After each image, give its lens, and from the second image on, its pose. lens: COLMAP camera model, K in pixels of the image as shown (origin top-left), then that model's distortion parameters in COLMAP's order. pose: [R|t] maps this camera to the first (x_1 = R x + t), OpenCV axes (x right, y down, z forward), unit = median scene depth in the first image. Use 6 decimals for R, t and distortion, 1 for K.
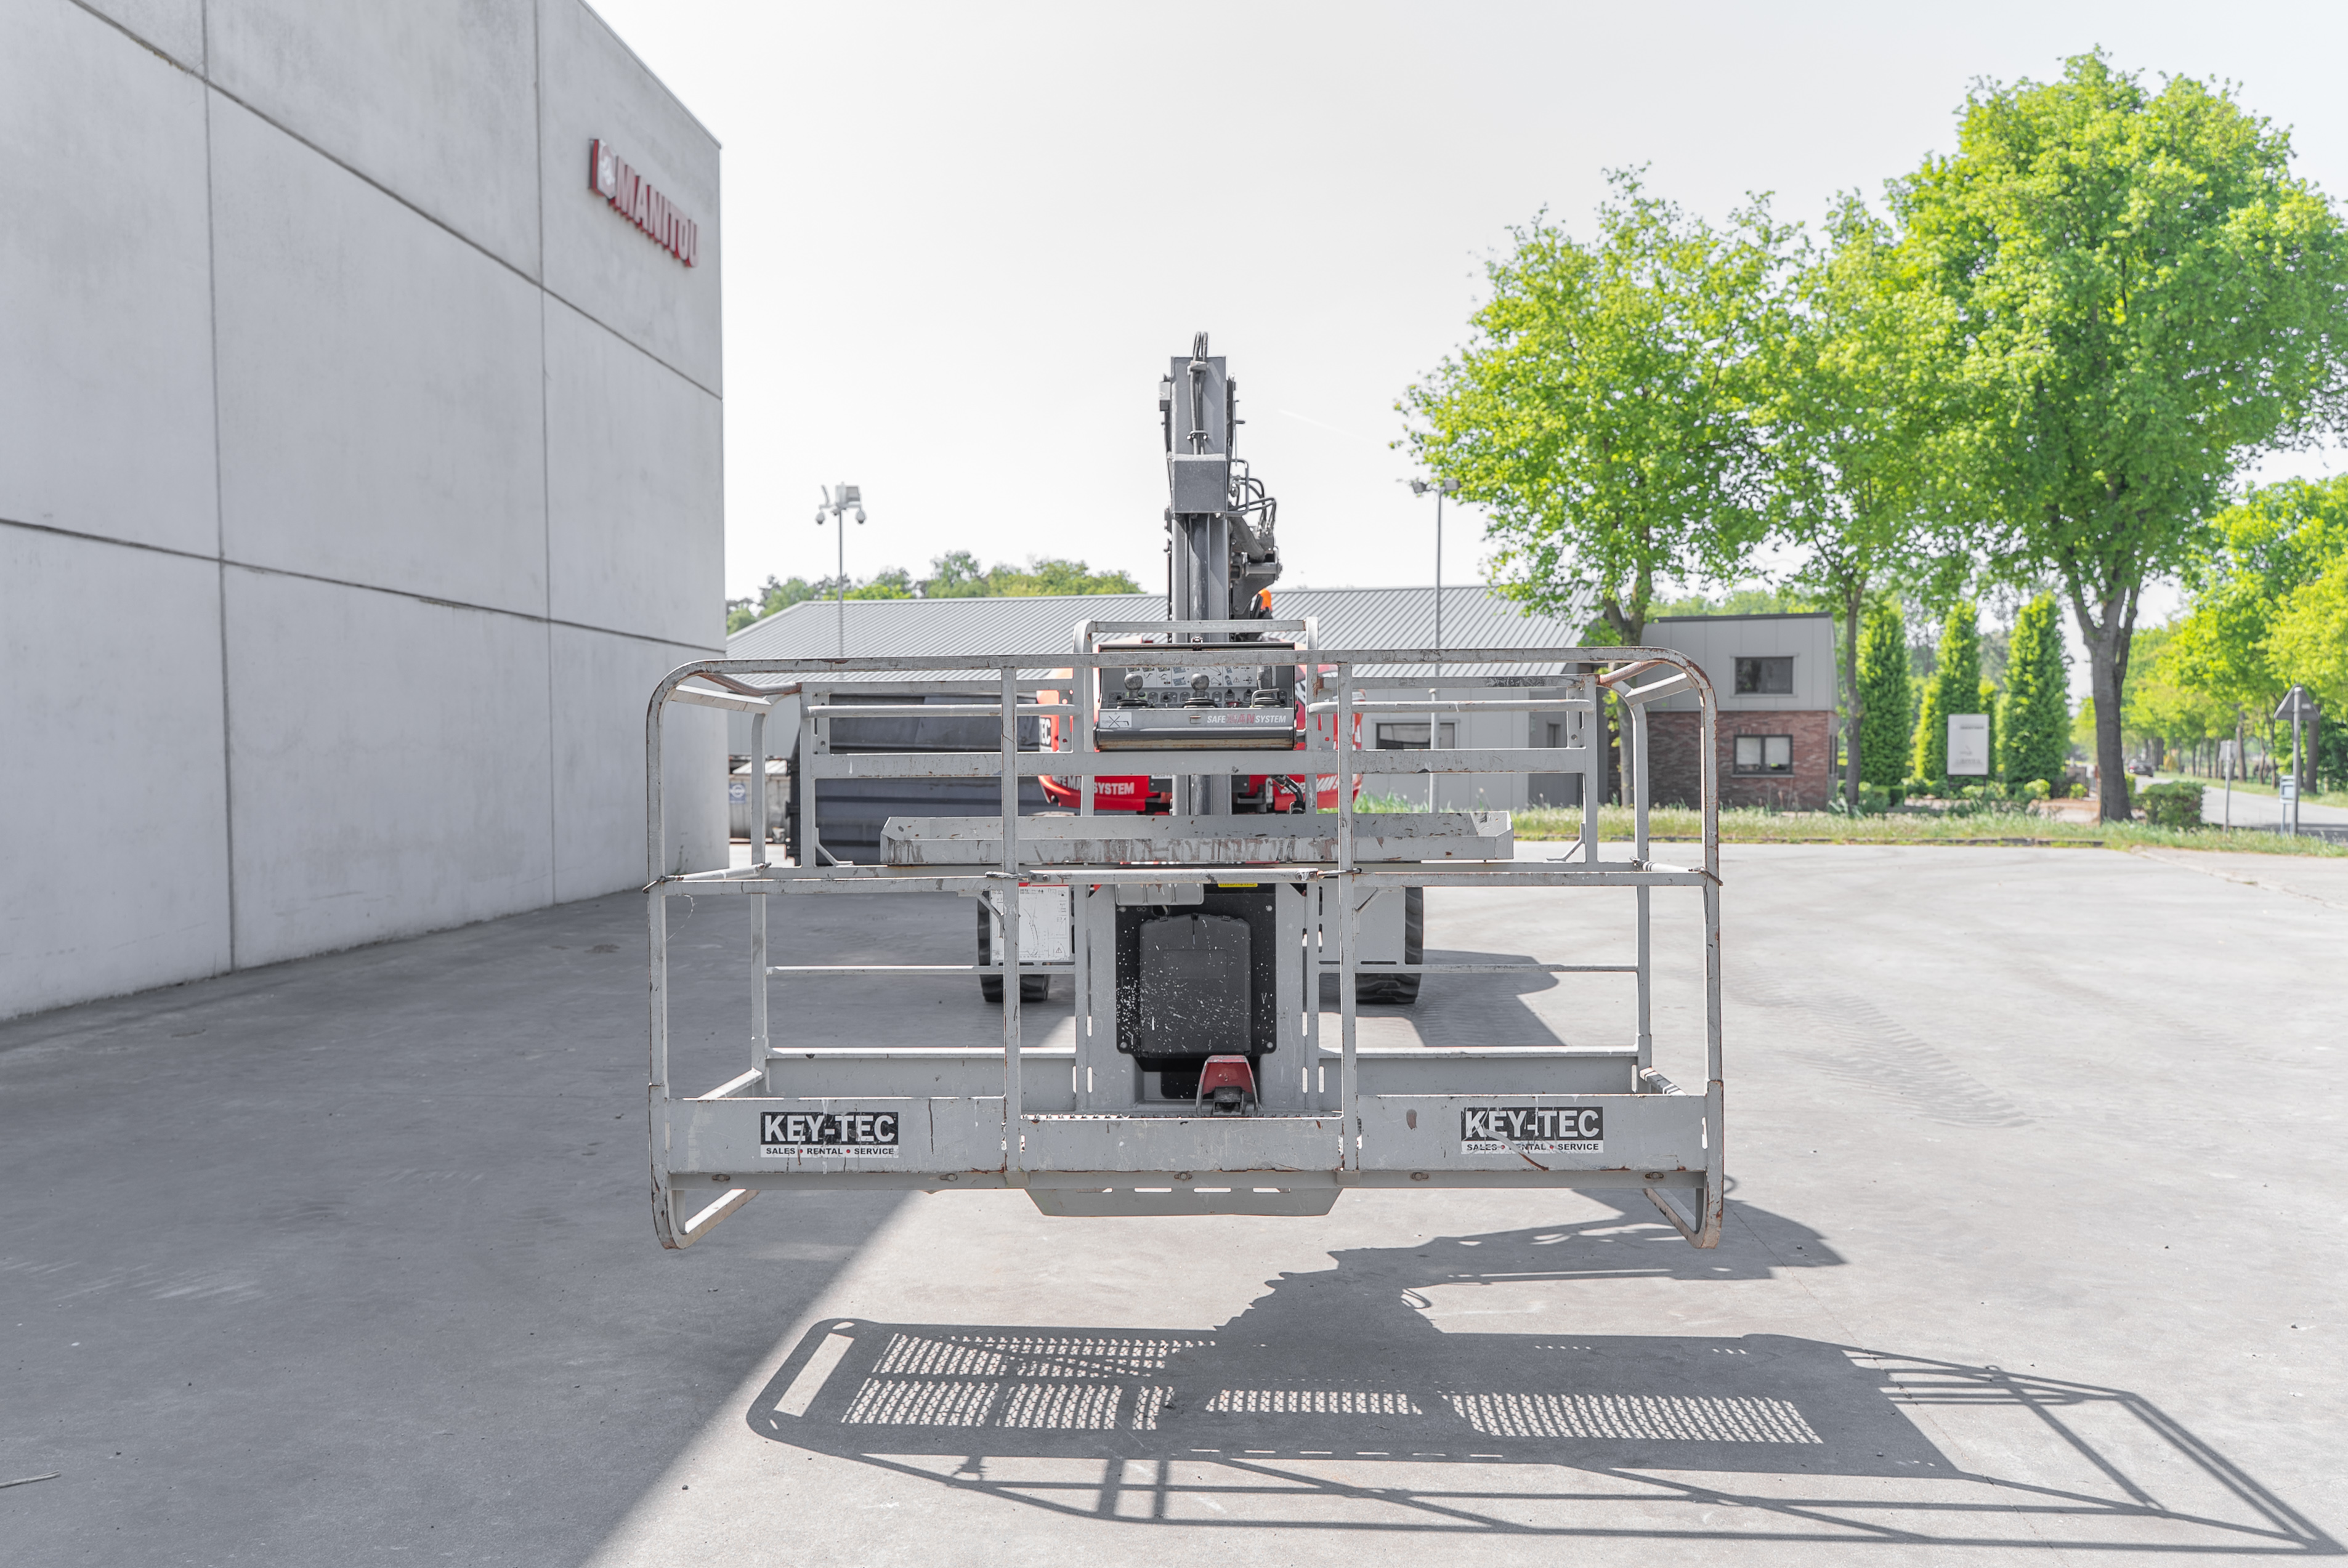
lens RADIAL K [[2086.3, 0, 1184.6], [0, 2086.3, 873.3], [0, 0, 1]] dist [0.000337, -0.010220]
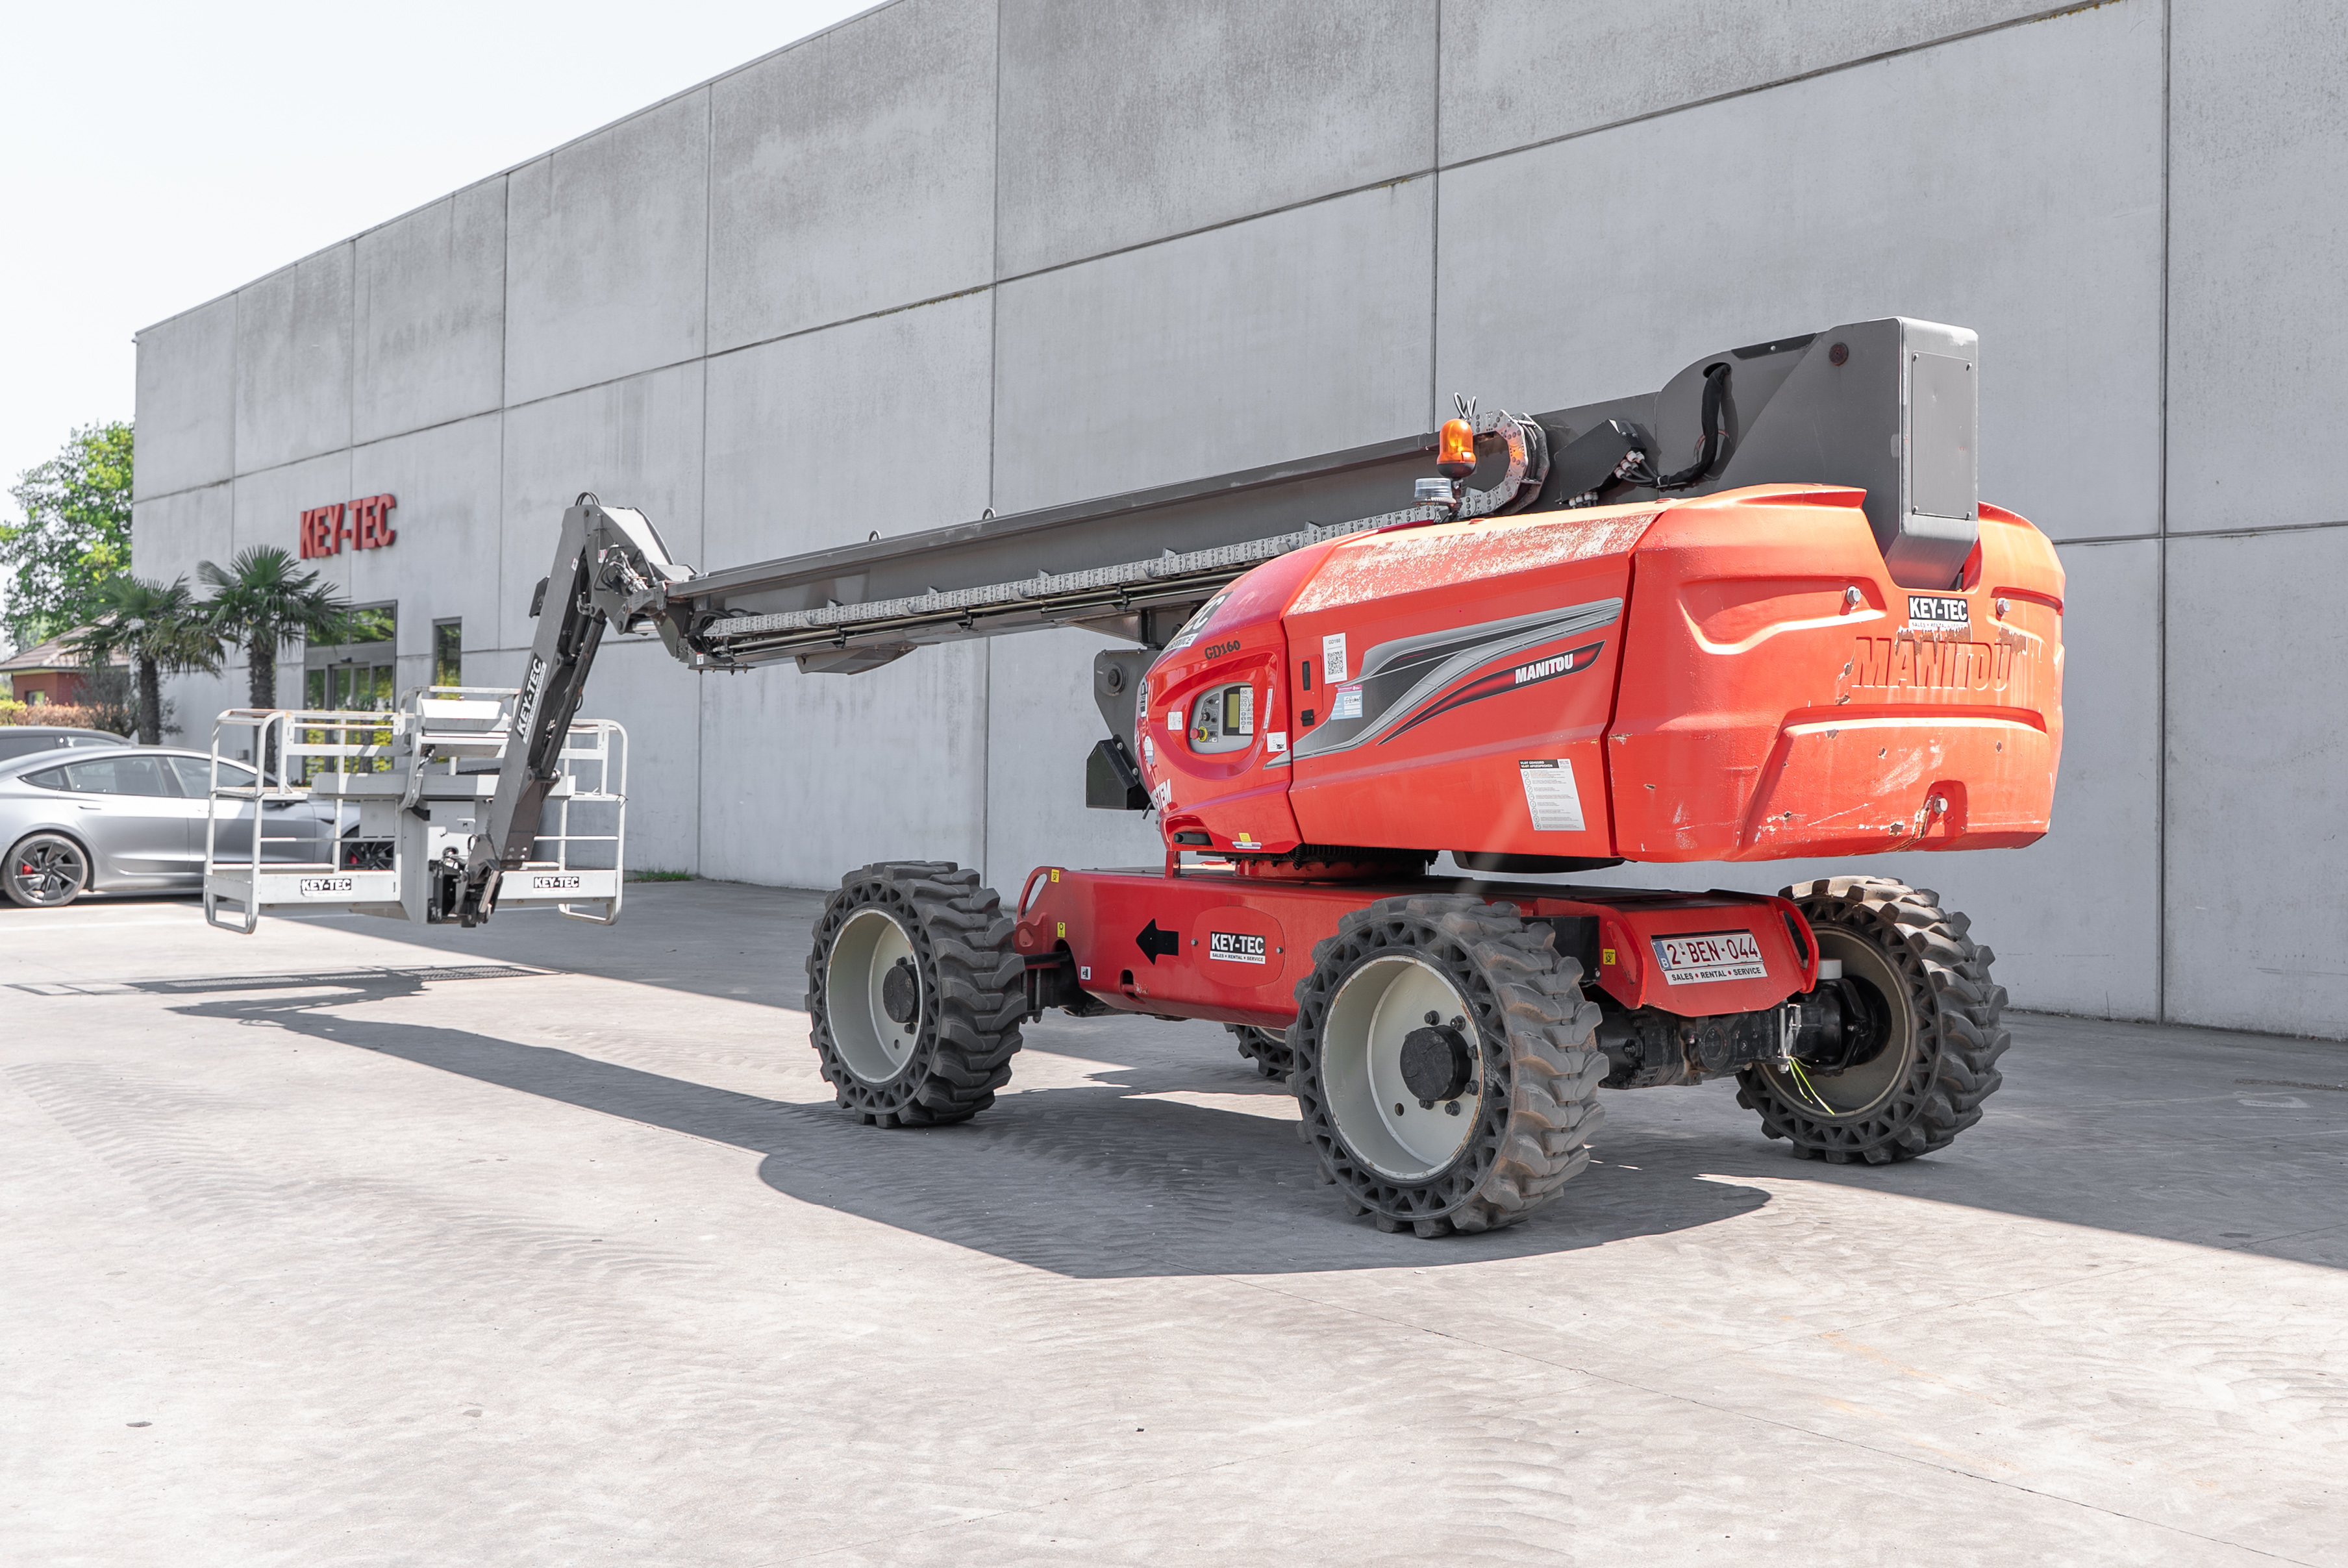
lens RADIAL K [[2524.4, 0, 1179.4], [0, 2524.4, 713.9], [0, 0, 1]] dist [-0.006097, 0.015635]
pose [[-0.761133, -0.017981, -0.648346, 1.232429], [-0.046011, 0.998594, 0.026320, -0.209555], [0.646961, 0.049864, -0.760891, 3.711832]]
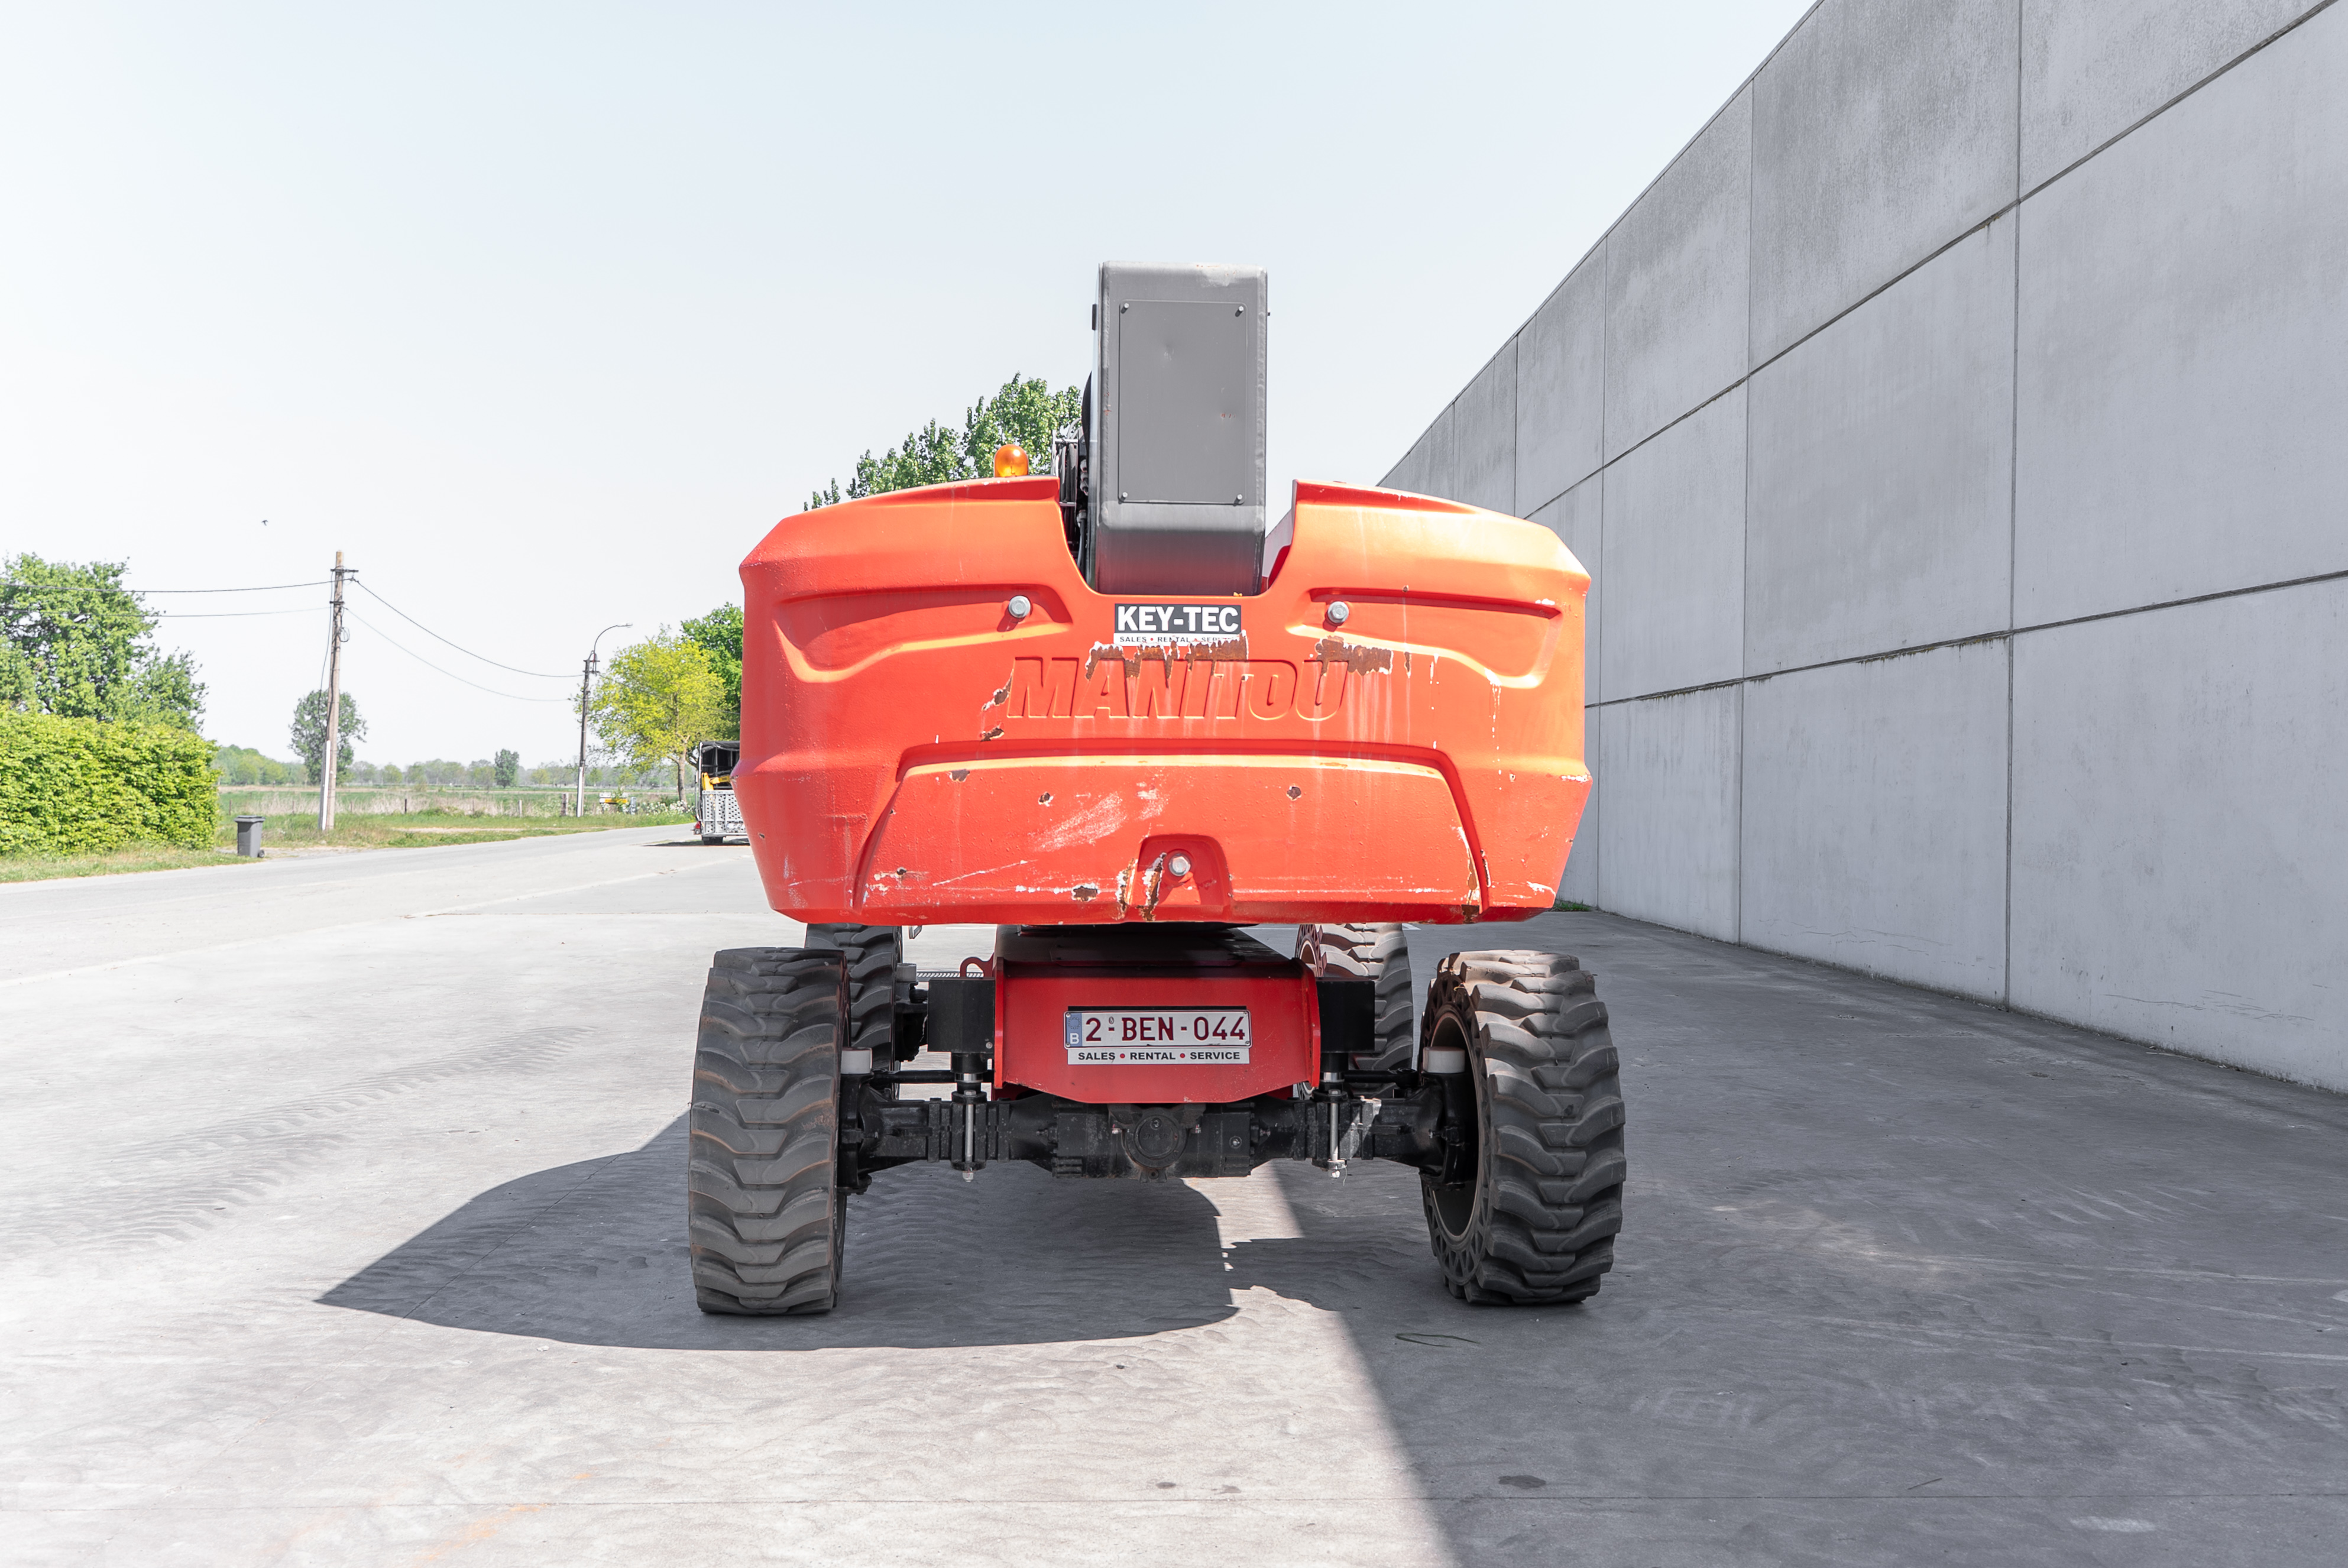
lens RADIAL K [[1974.0, 0, 1199.3], [0, 1974.0, 762.0], [0, 0, 1]] dist [0.002201, -0.002557]
pose [[-0.994580, -0.015312, -0.102845, 0.104057], [-0.019567, 0.998988, 0.040493, -0.222321], [0.102121, 0.042286, -0.993873, 3.786423]]
